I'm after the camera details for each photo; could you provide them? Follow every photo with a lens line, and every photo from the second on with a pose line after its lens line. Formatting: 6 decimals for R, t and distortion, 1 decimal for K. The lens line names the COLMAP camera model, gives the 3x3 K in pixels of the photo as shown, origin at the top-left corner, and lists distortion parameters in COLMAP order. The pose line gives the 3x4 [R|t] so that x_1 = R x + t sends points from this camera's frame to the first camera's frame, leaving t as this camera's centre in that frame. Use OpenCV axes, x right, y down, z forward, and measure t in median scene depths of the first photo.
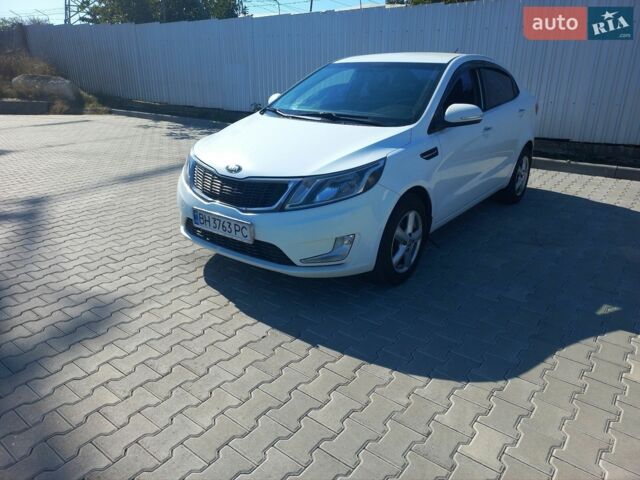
lens RADIAL K [[466.1, 0, 320.0], [0, 466.1, 240.0], [0, 0, 1]] dist [0.053523, -0.036218]
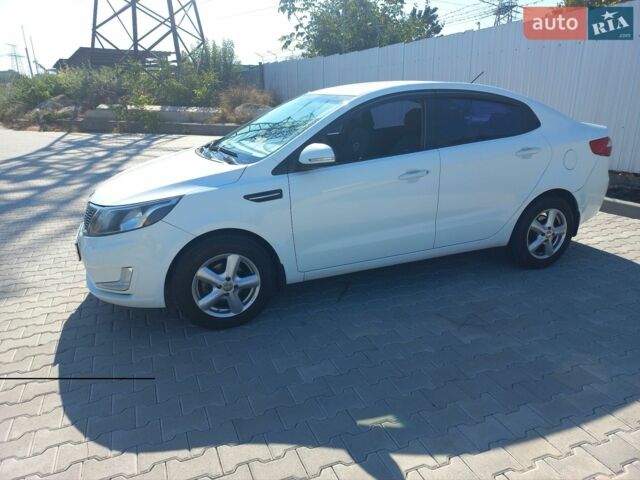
lens RADIAL K [[466.1, 0, 320.0], [0, 466.1, 240.0], [0, 0, 1]] dist [0.053523, -0.036218]
pose [[0.859606, 0.132891, -0.493373, 0.819838], [-0.153974, 0.988073, -0.002130, -0.116941], [0.487205, 0.077798, 0.869815, 0.271175]]
